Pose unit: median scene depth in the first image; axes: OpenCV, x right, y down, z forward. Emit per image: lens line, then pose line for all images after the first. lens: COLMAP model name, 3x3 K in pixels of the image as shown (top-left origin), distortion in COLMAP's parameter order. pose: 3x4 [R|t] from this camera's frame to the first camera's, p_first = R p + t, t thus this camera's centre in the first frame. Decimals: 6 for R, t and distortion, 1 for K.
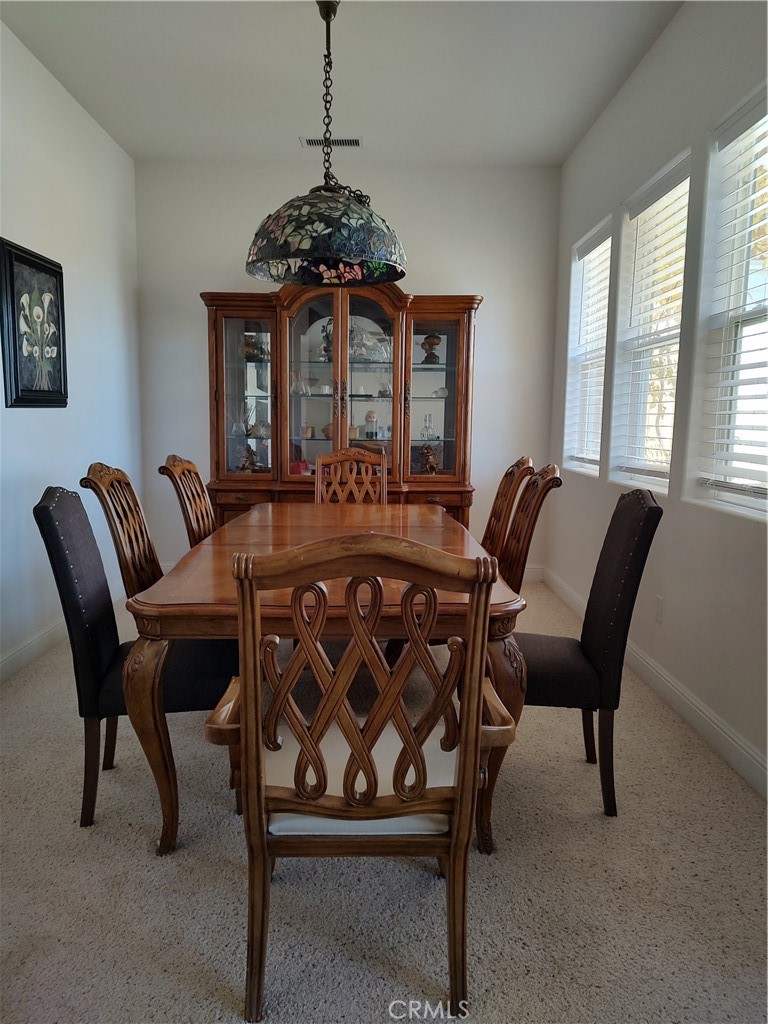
lens RADIAL K [[731.7, 0, 382.3], [0, 731.7, 513.3], [0, 0, 1]] dist [0.023512, -0.032631]
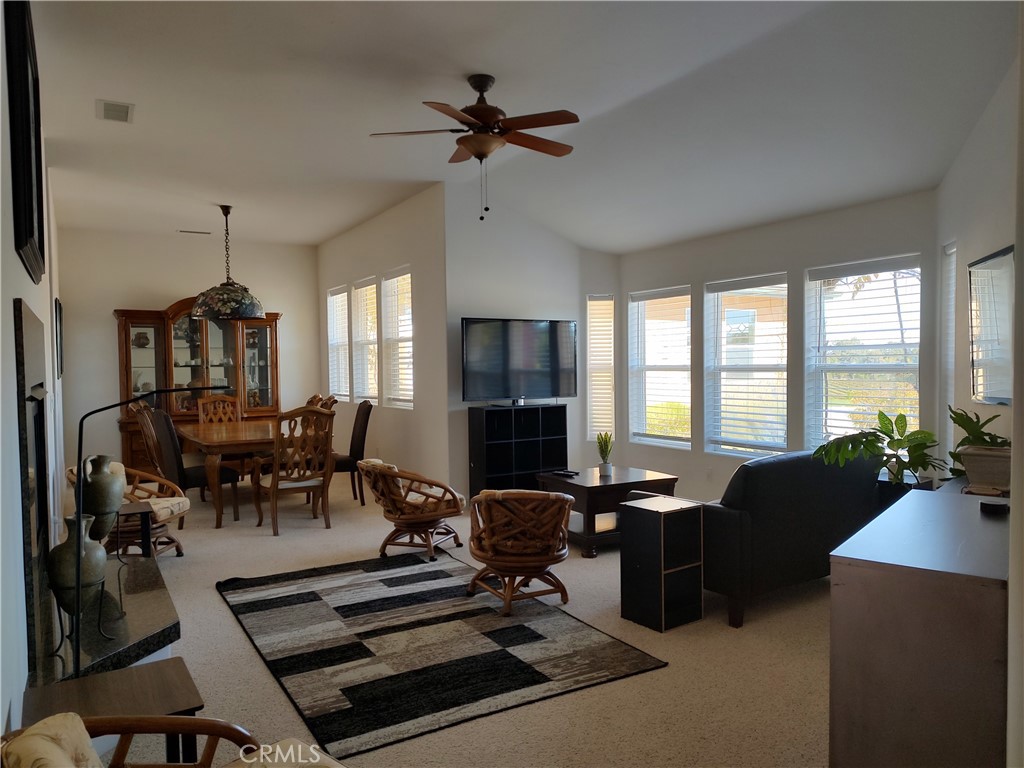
lens RADIAL K [[731.7, 0, 510.7], [0, 731.7, 385.2], [0, 0, 1]] dist [0.023512, -0.032631]
pose [[0.867228, -0.039607, 0.496334, -0.407818], [0.088986, 0.993111, -0.076233, 0.121661], [-0.489896, 0.110279, 0.864778, -1.245824]]
